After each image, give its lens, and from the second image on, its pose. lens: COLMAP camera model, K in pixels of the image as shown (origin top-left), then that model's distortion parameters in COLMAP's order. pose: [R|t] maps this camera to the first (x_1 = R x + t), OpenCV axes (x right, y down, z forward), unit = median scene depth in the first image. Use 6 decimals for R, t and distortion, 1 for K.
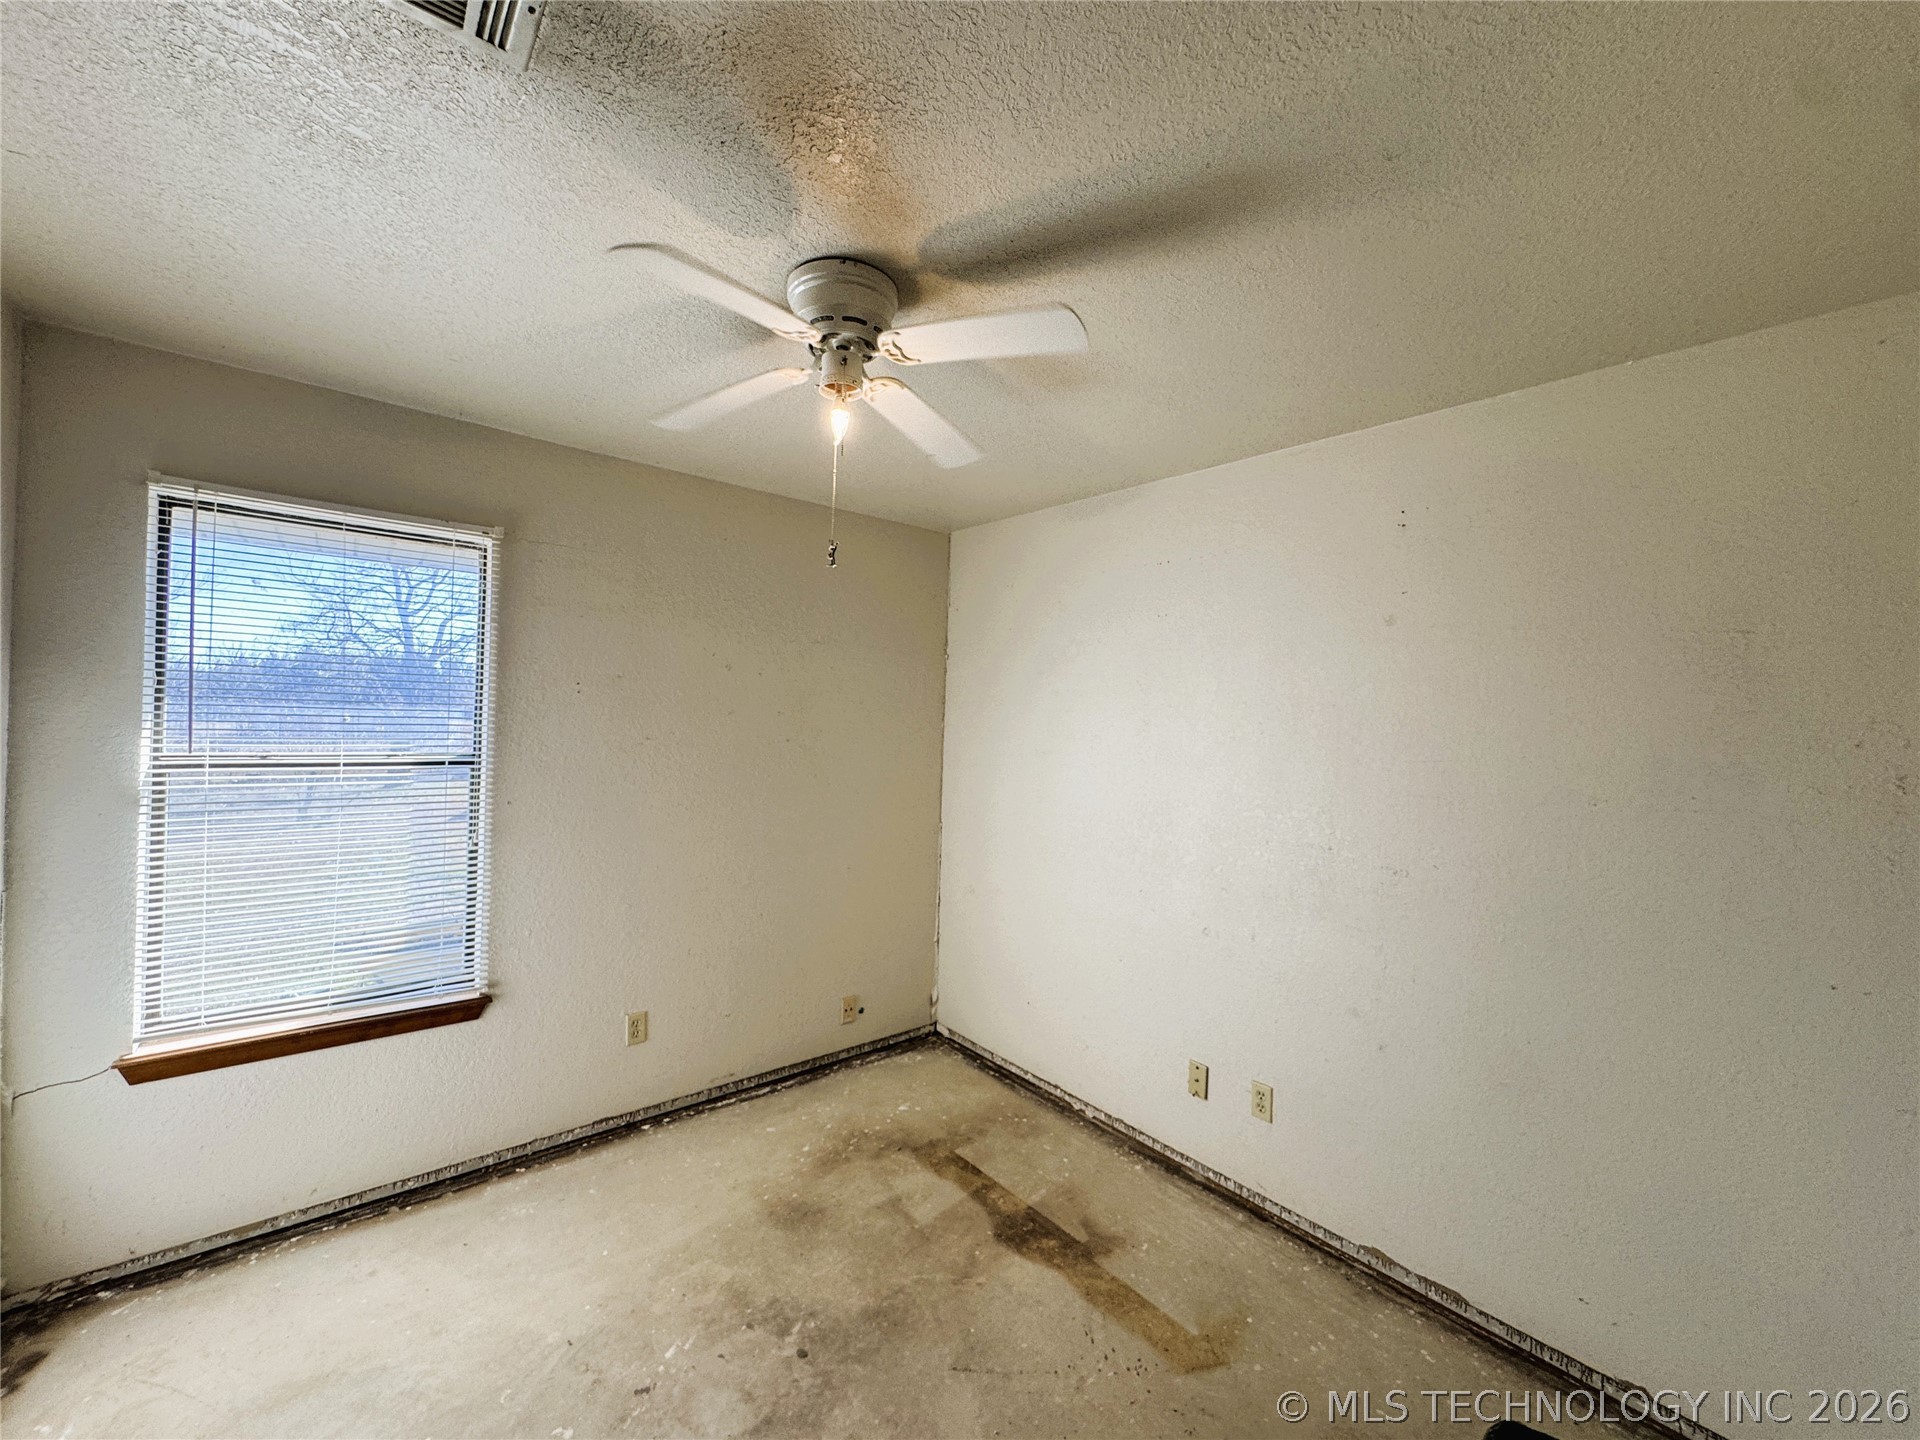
lens RADIAL K [[767.1, 0, 958.6], [0, 767.1, 720.2], [0, 0, 1]] dist [-0.003159, 0.000349]
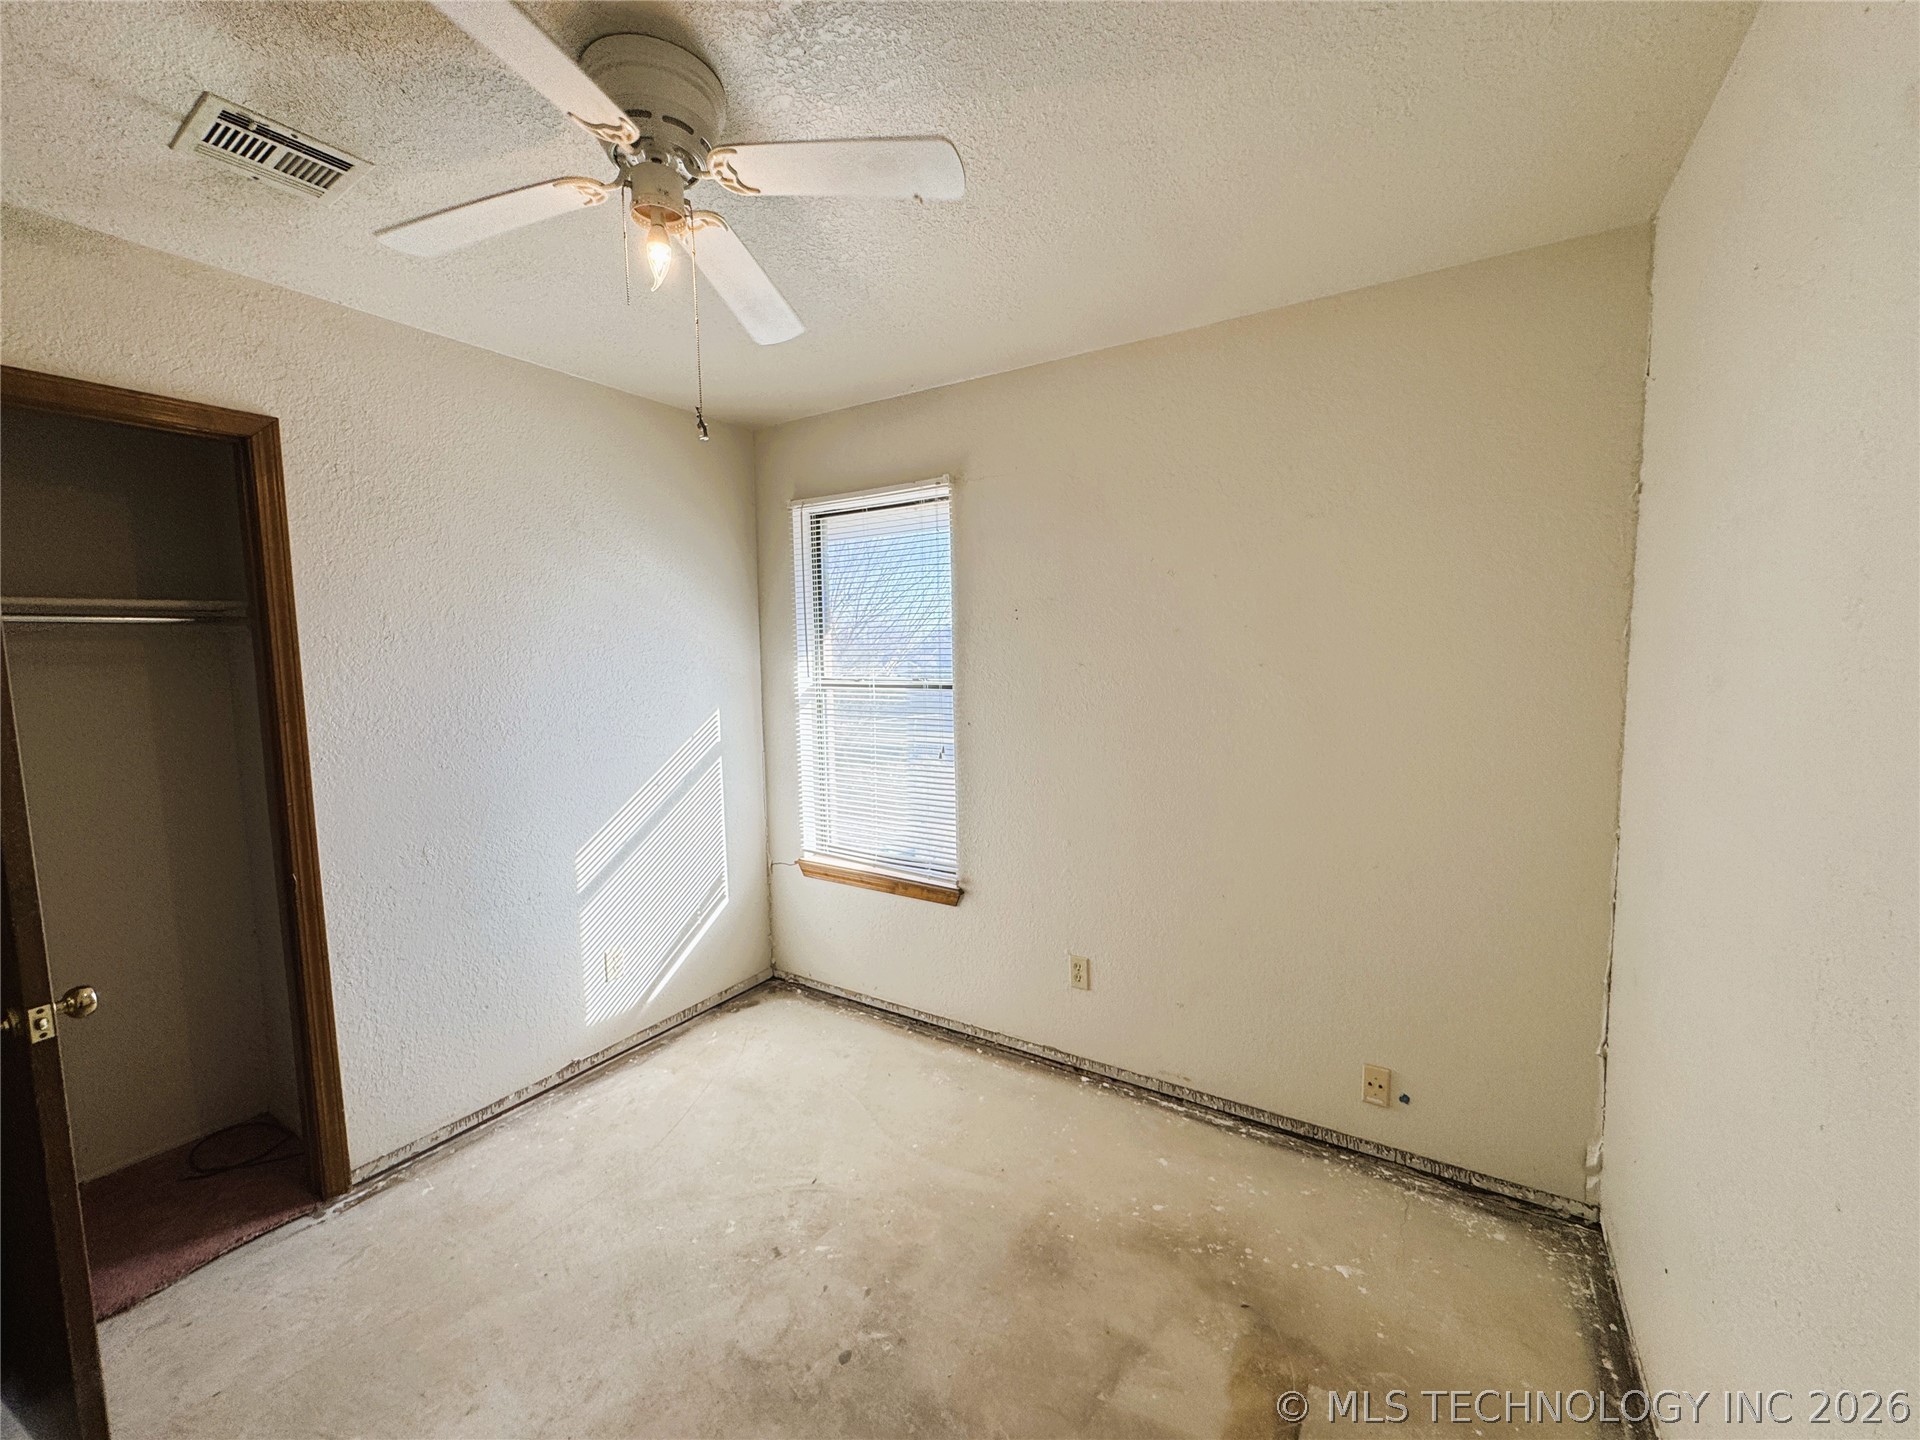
lens RADIAL K [[767.1, 0, 959.0], [0, 767.1, 718.9], [0, 0, 1]] dist [-0.003159, 0.000349]
pose [[0.302595, 0.048397, -0.951890, 0.466293], [0.019253, 0.998196, 0.056872, 0.037900], [0.952925, -0.035536, 0.301117, 0.652426]]
